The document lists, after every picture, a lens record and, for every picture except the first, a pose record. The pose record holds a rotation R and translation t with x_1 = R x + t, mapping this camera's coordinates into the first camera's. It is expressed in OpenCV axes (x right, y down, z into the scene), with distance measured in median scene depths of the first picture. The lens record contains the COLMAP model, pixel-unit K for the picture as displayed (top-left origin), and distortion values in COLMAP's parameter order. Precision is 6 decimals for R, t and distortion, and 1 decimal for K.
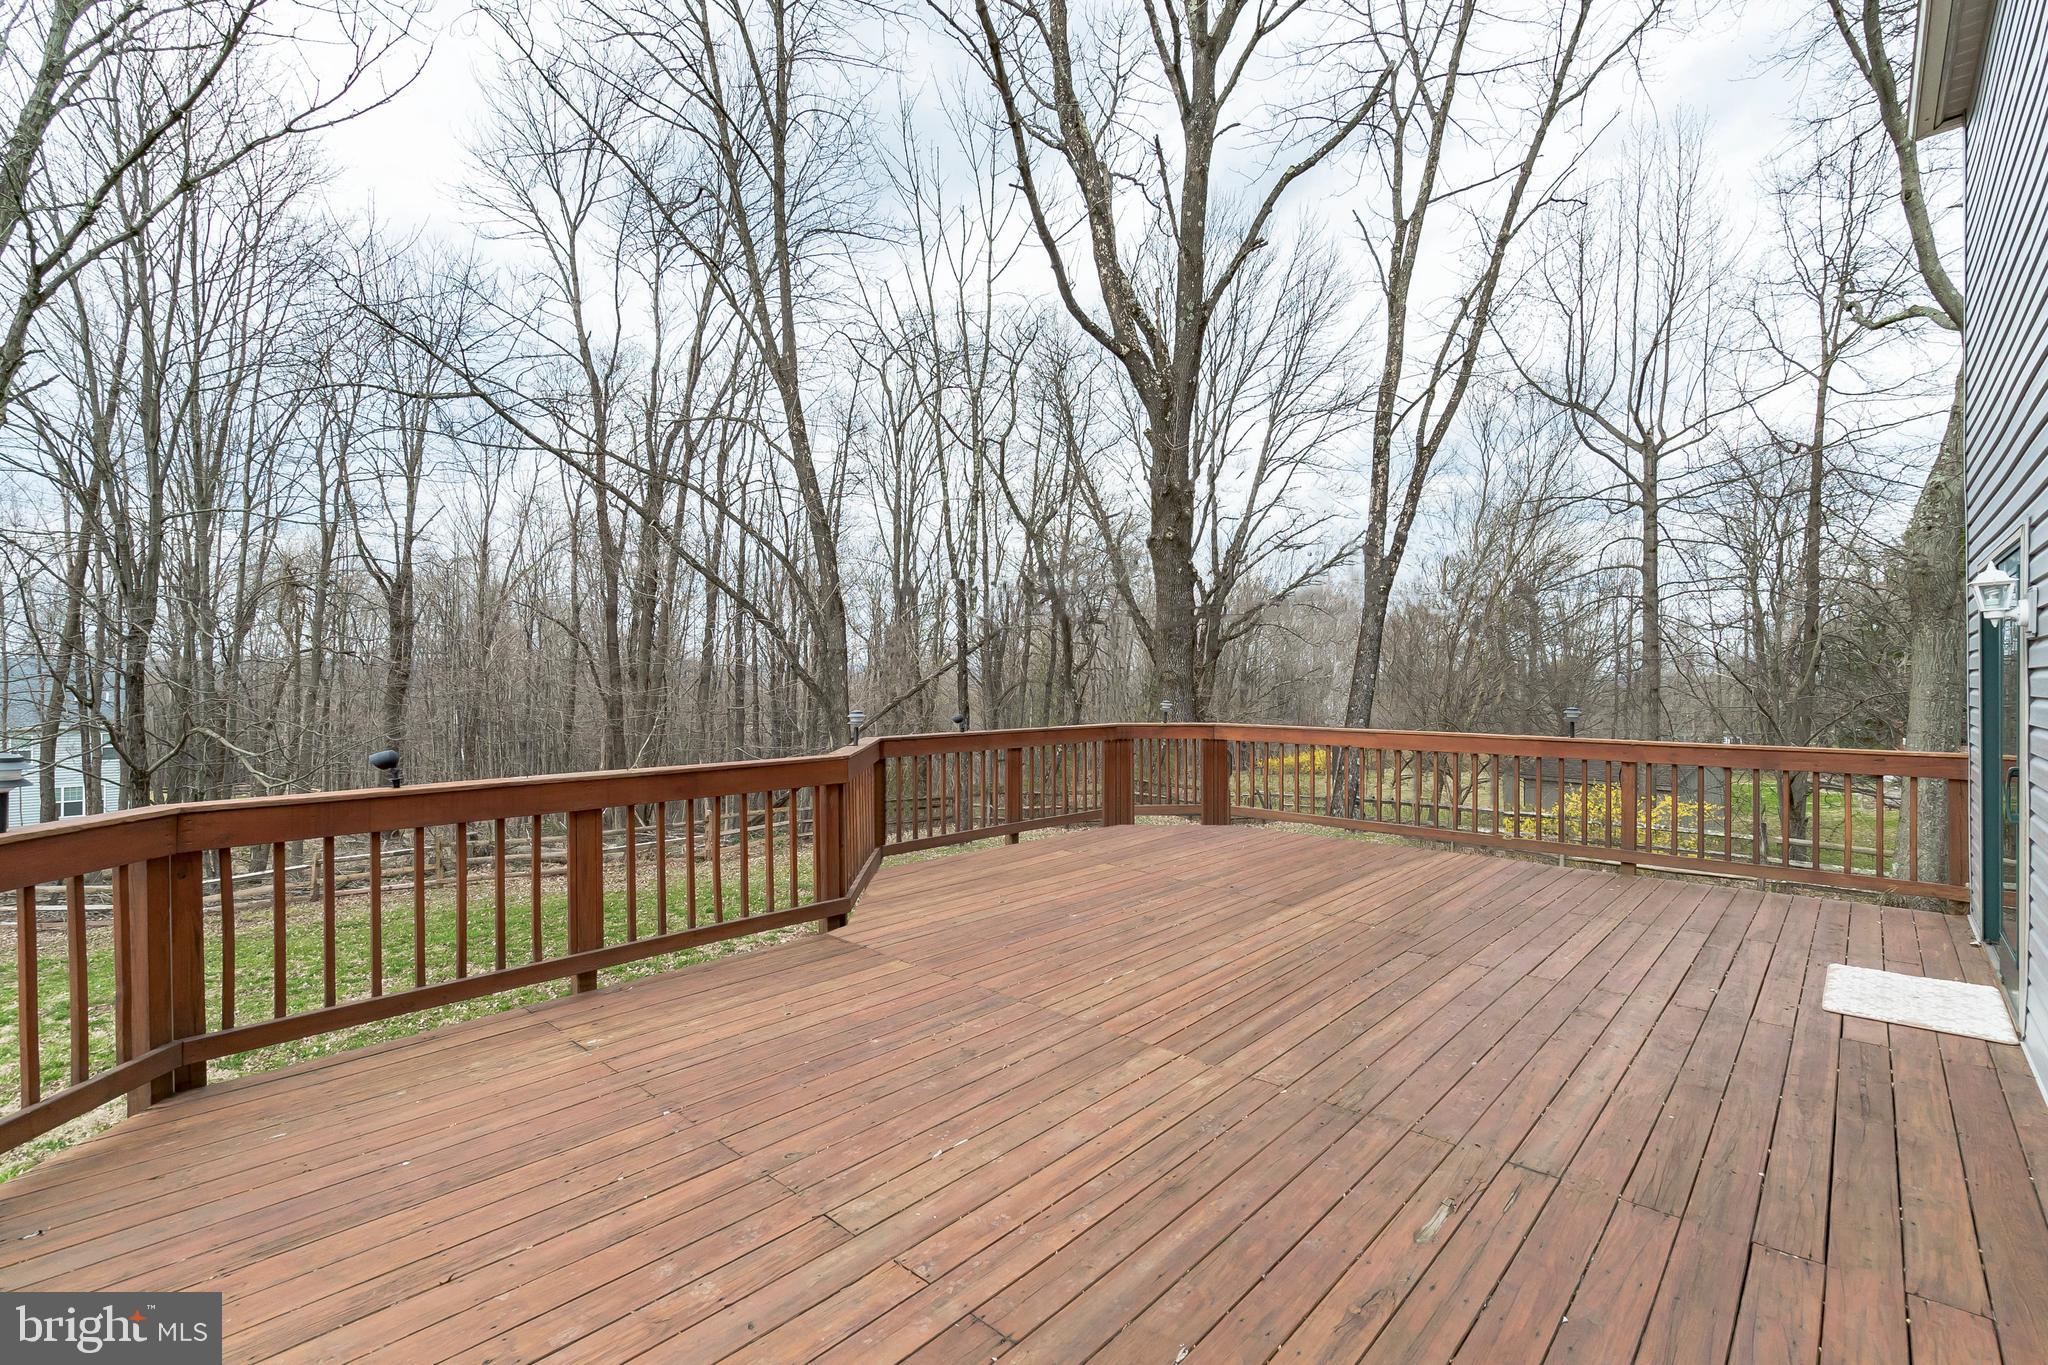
lens RADIAL K [[934.0, 0, 985.5], [0, 934.0, 678.9], [0, 0, 1]] dist [-0.011703, 0.004492]
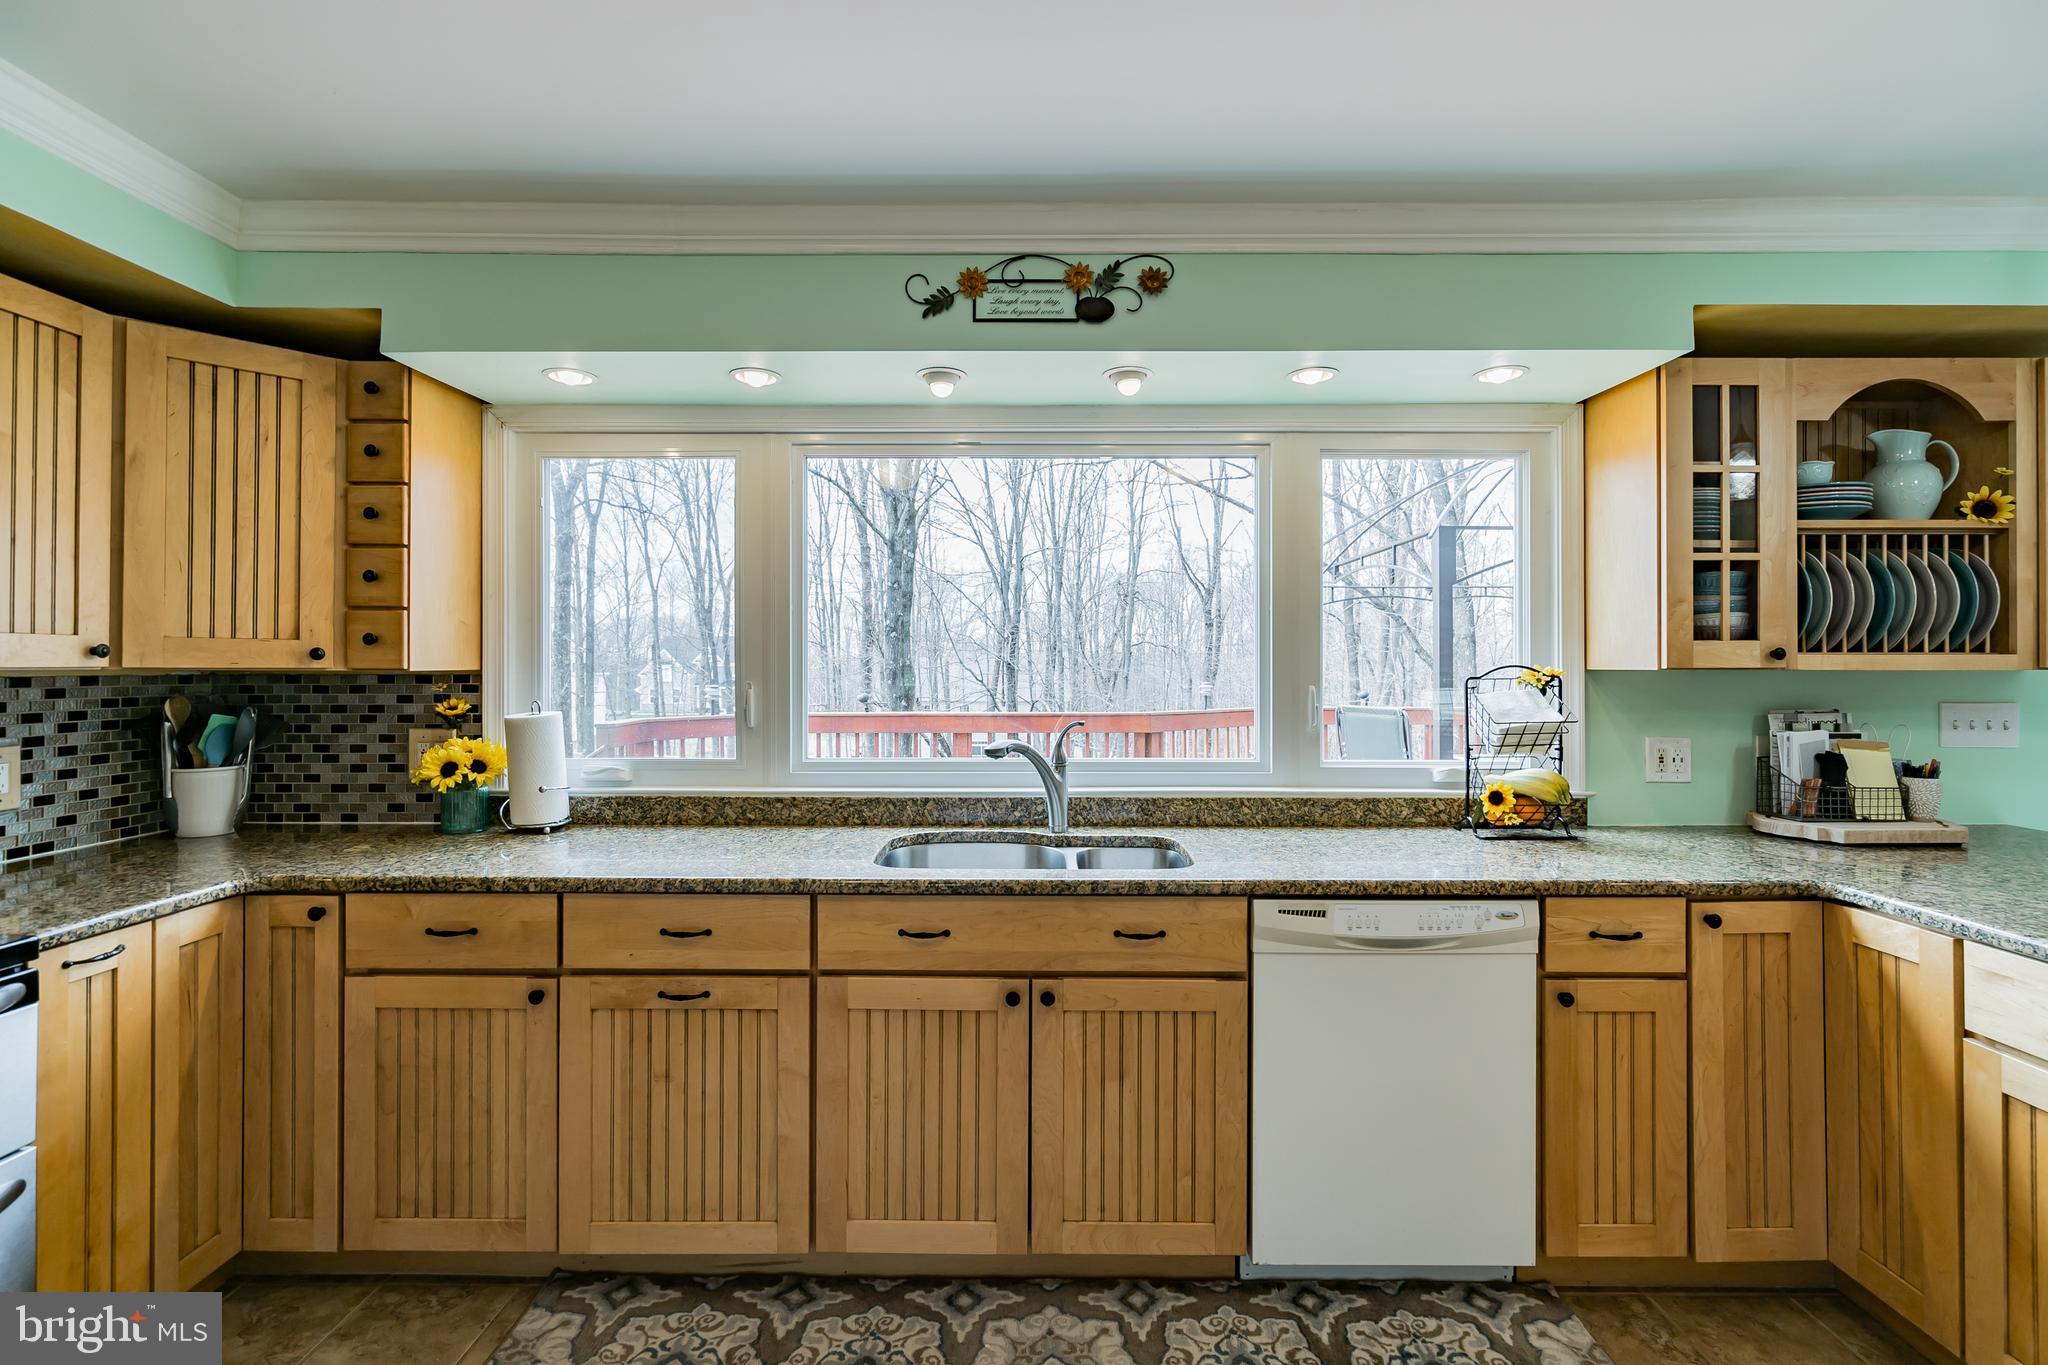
lens RADIAL K [[934.0, 0, 1031.7], [0, 934.0, 658.6], [0, 0, 1]] dist [-0.011703, 0.004492]
pose [[0.692634, -0.005952, -0.721264, 0.087175], [-0.001392, 0.999953, -0.009588, 0.001698], [0.721288, 0.007645, 0.692594, -0.010898]]
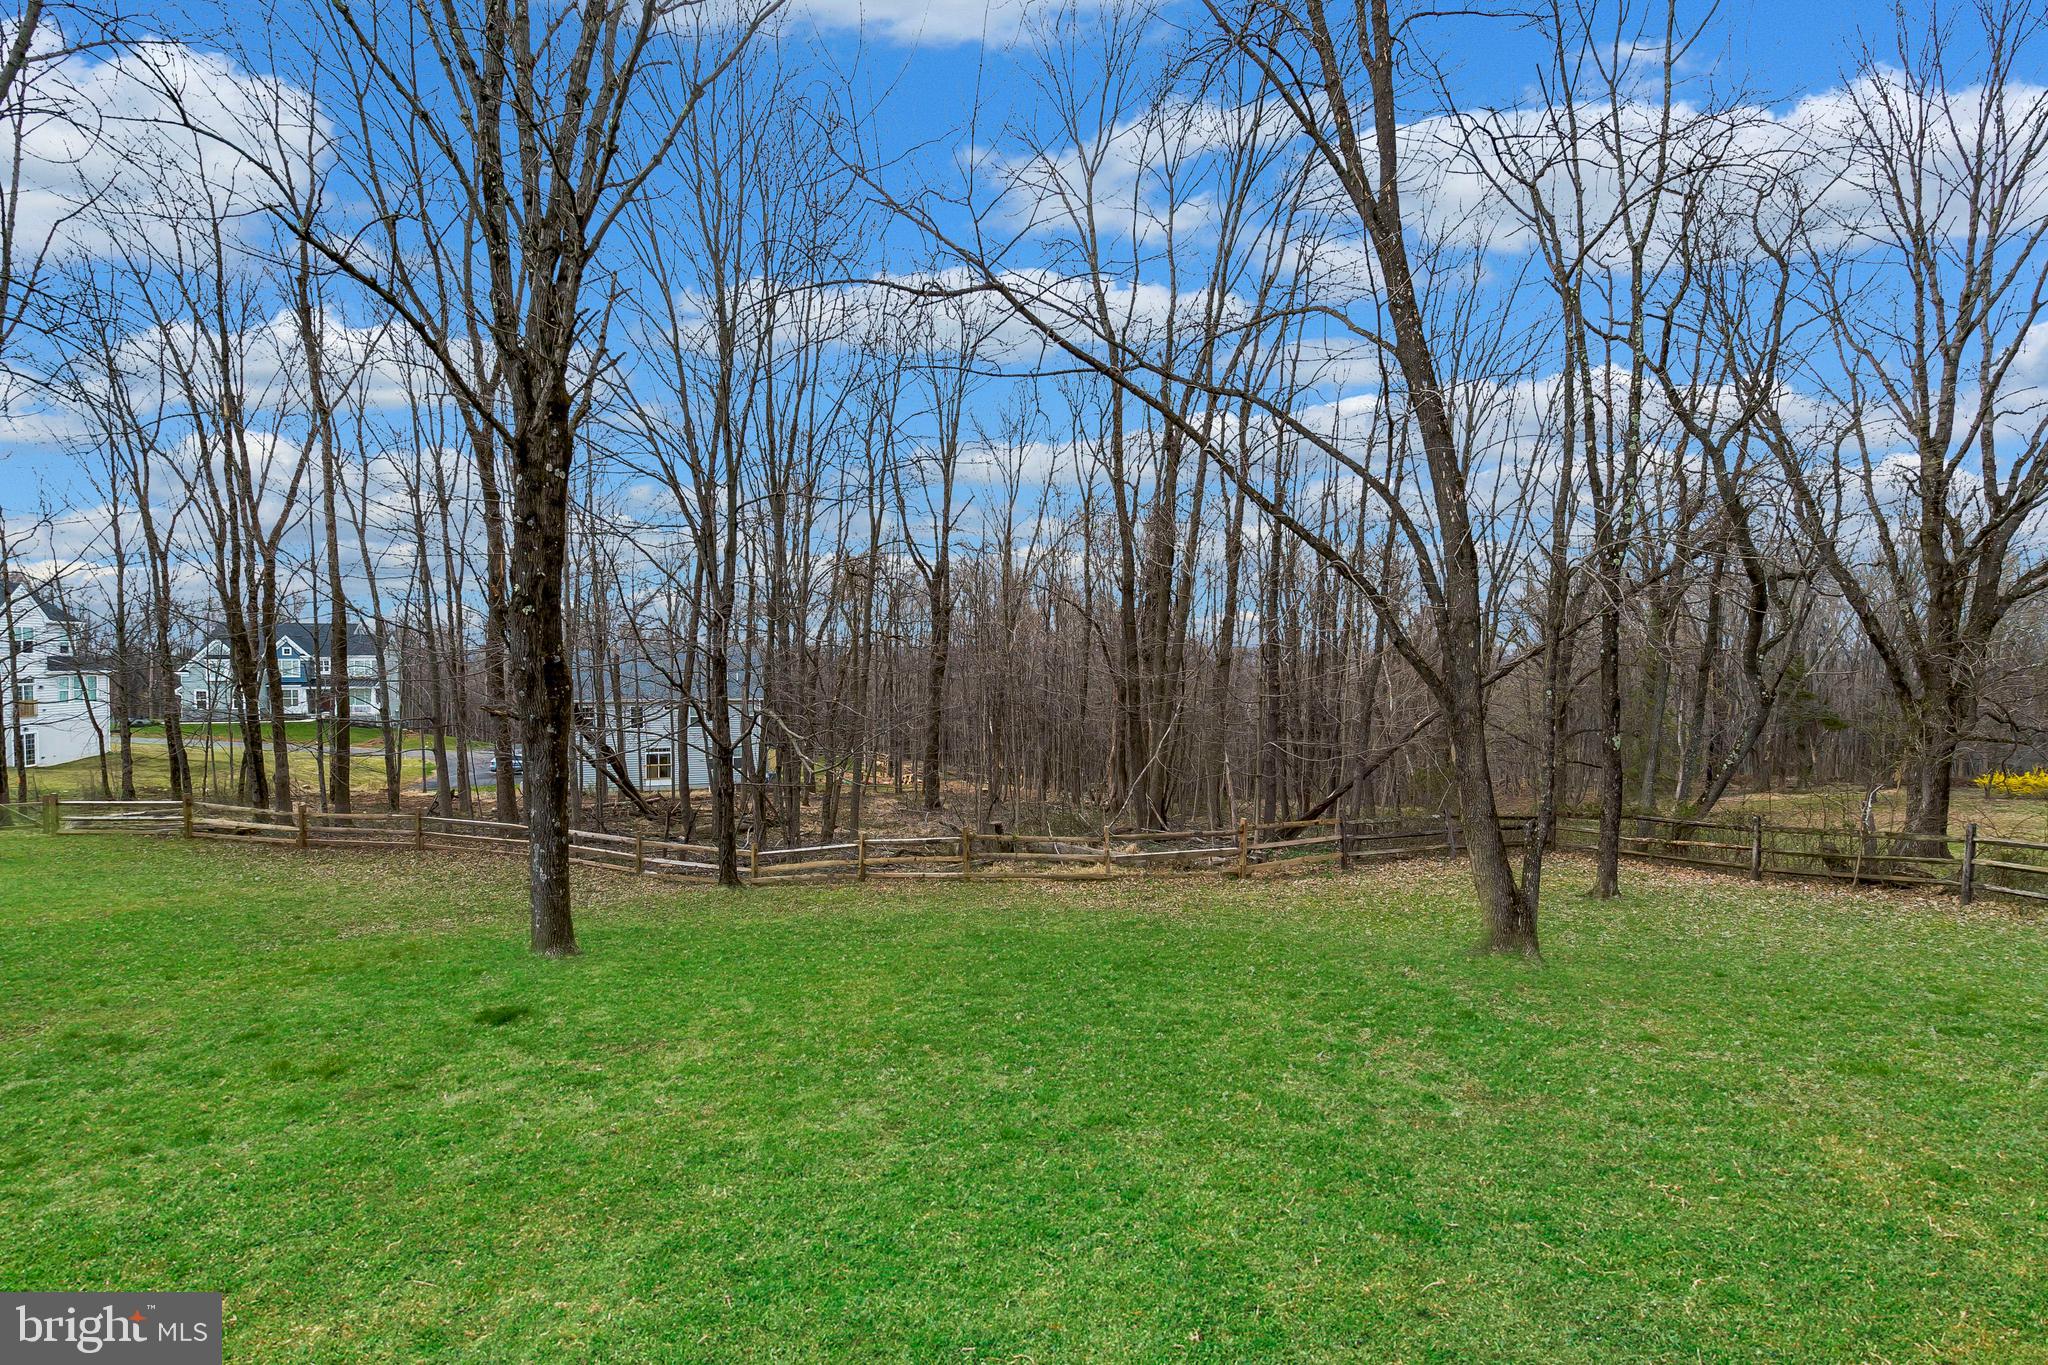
lens RADIAL K [[934.0, 0, 1004.2], [0, 934.0, 684.0], [0, 0, 1]] dist [-0.011703, 0.004492]
pose [[0.877788, 0.010537, -0.478934, -0.047524], [0.001545, 0.999691, 0.024826, -0.000050], [0.479047, -0.022532, 0.877500, 0.091551]]
